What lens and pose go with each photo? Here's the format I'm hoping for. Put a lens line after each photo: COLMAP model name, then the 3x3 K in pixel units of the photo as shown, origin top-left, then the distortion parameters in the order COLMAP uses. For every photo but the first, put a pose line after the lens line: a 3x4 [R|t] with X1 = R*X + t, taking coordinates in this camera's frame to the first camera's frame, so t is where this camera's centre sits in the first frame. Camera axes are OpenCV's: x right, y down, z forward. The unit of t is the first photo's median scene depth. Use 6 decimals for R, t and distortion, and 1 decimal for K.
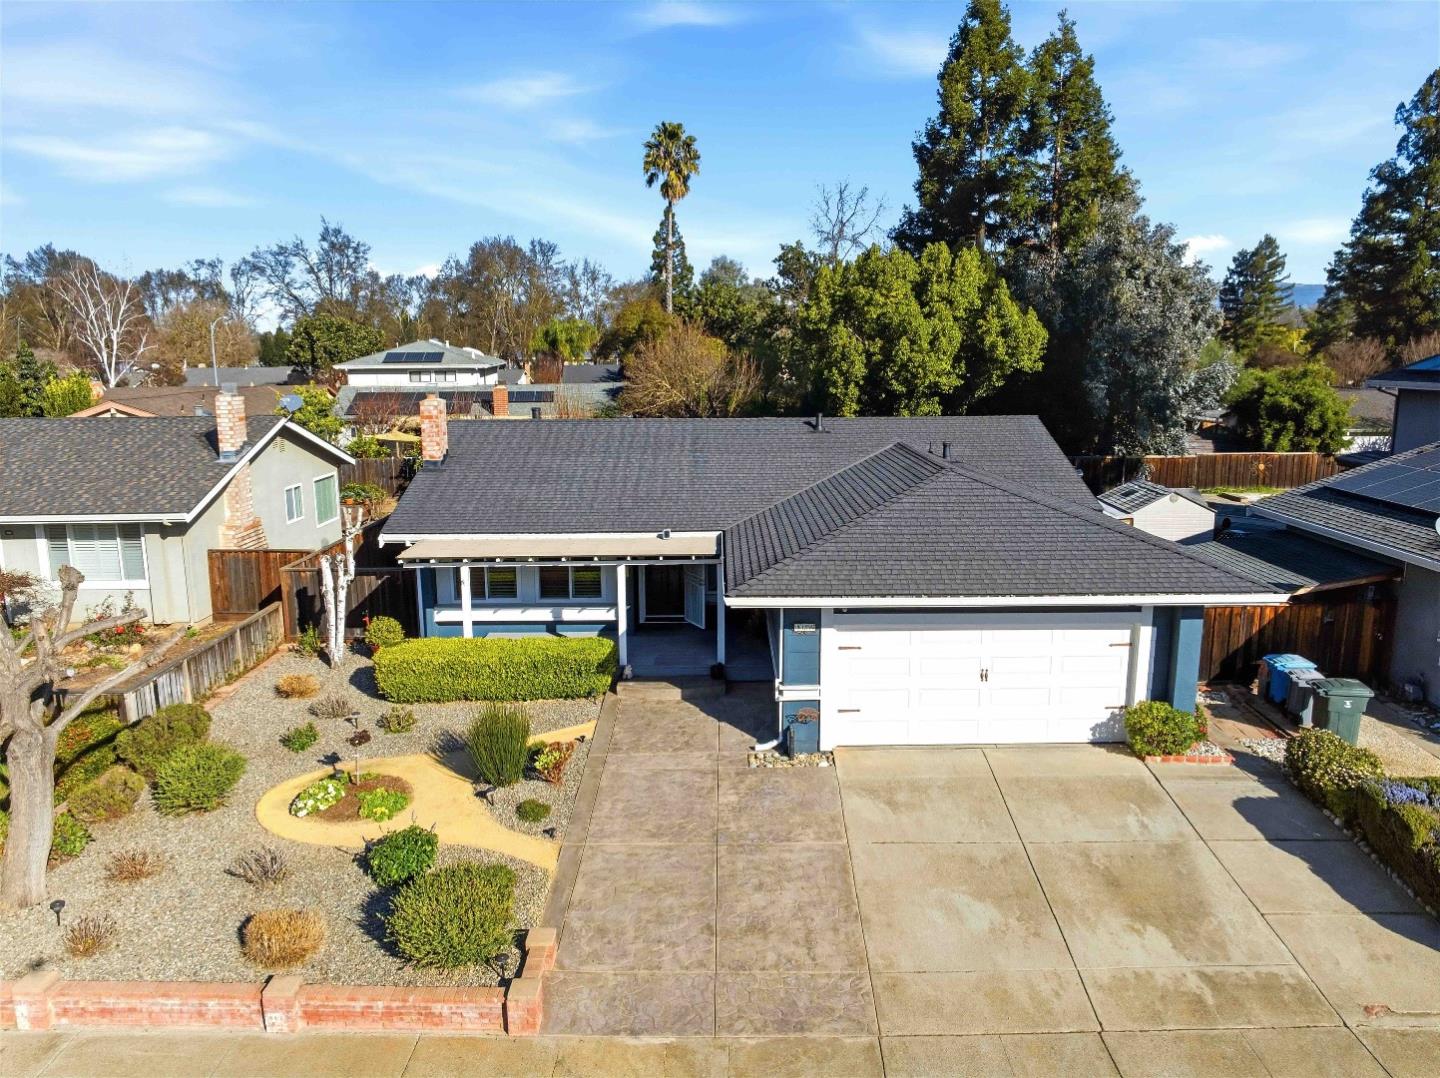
lens RADIAL K [[1015.6, 0, 731.6], [0, 1015.6, 533.4], [0, 0, 1]] dist [-0.037882, -0.001026]
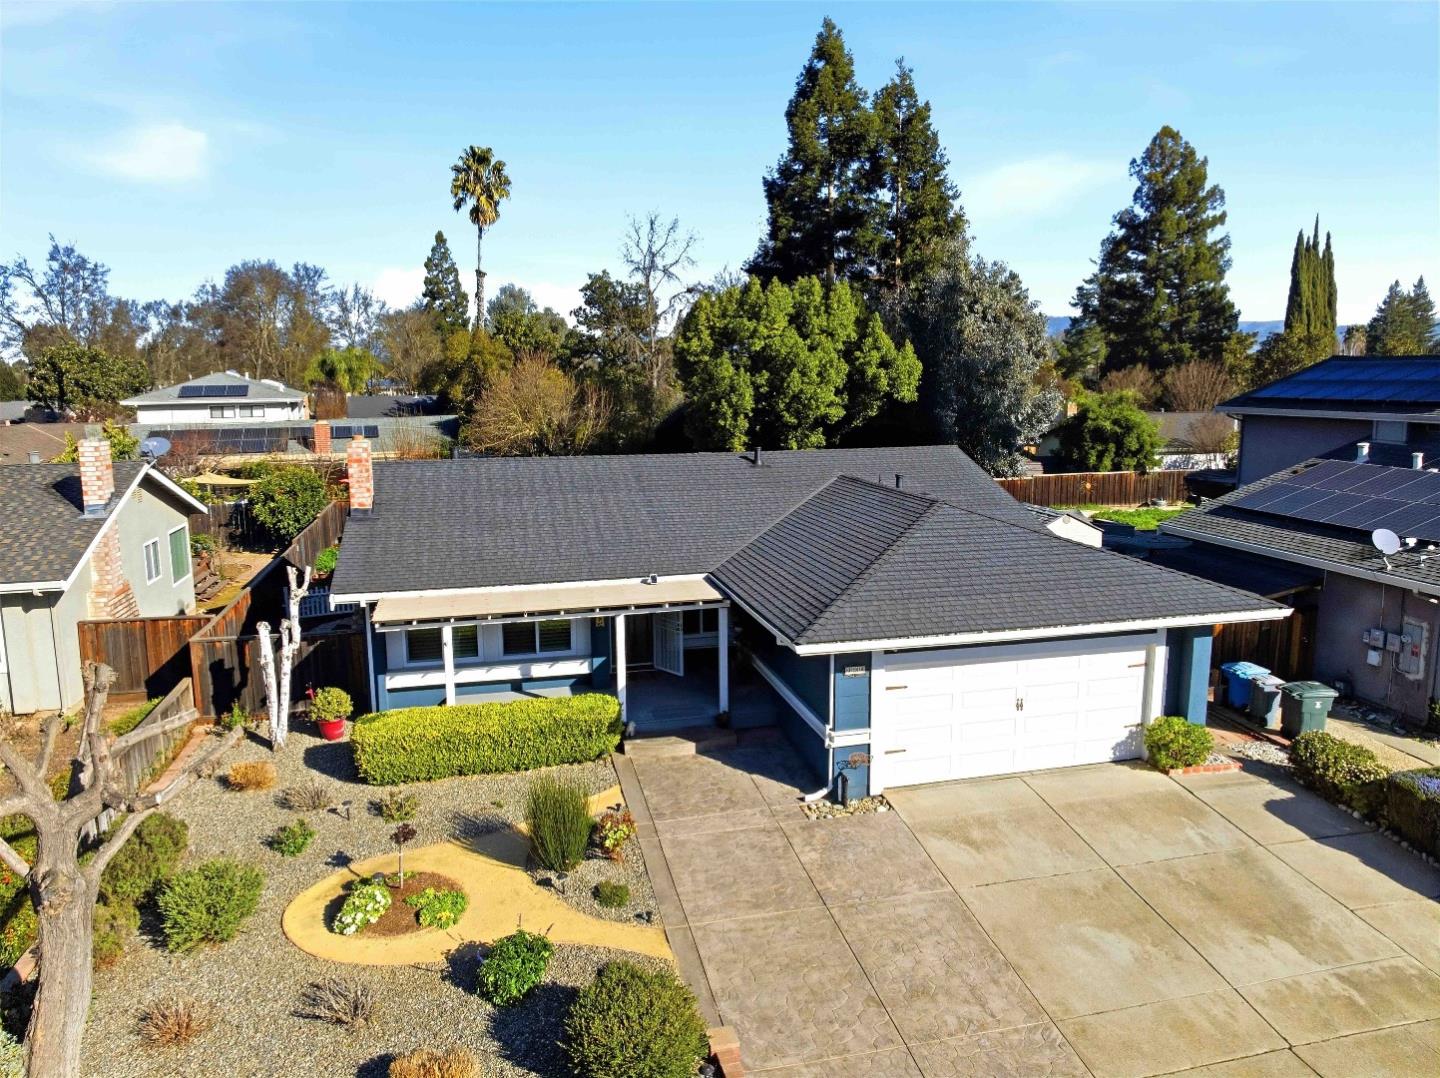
lens RADIAL K [[1015.6, 0, 731.6], [0, 1015.6, 533.4], [0, 0, 1]] dist [-0.037882, -0.001026]
pose [[0.972286, -0.038490, 0.230605, -0.195932], [0.044636, 0.998772, -0.021493, -0.017159], [-0.229495, 0.031191, 0.972810, 0.055440]]
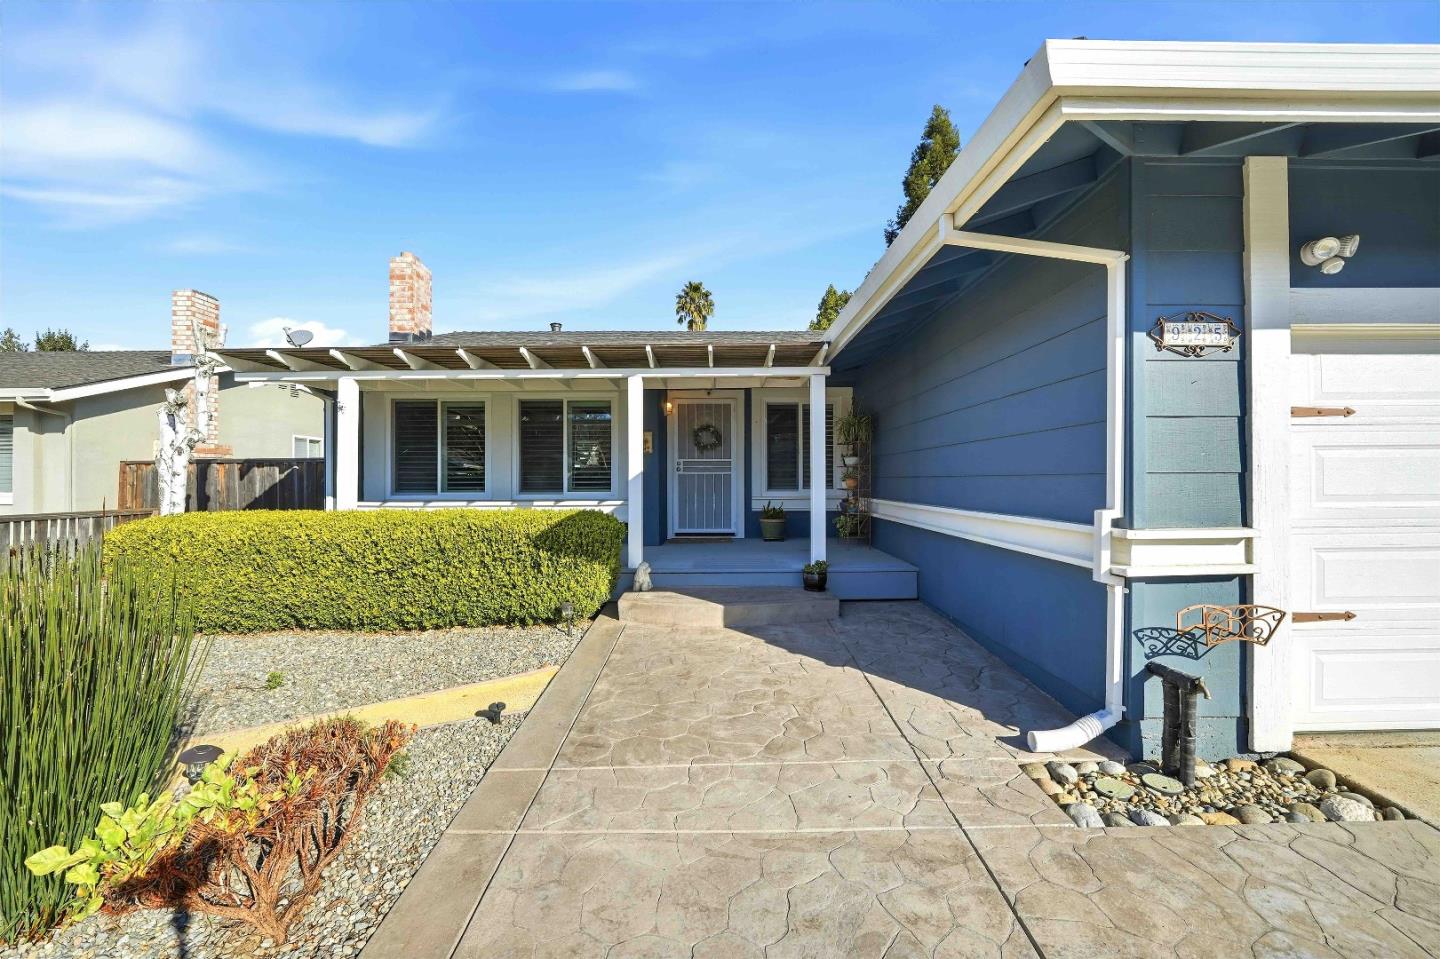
lens RADIAL K [[590.9, 0, 722.6], [0, 590.9, 474.3], [0, 0, 1]] dist [-0.008013, -0.000412]
pose [[0.999998, -0.000042, -0.001766, -0.054300], [-0.000296, 0.981586, -0.191021, 0.126425], [0.001741, 0.191021, 0.981584, 0.617164]]
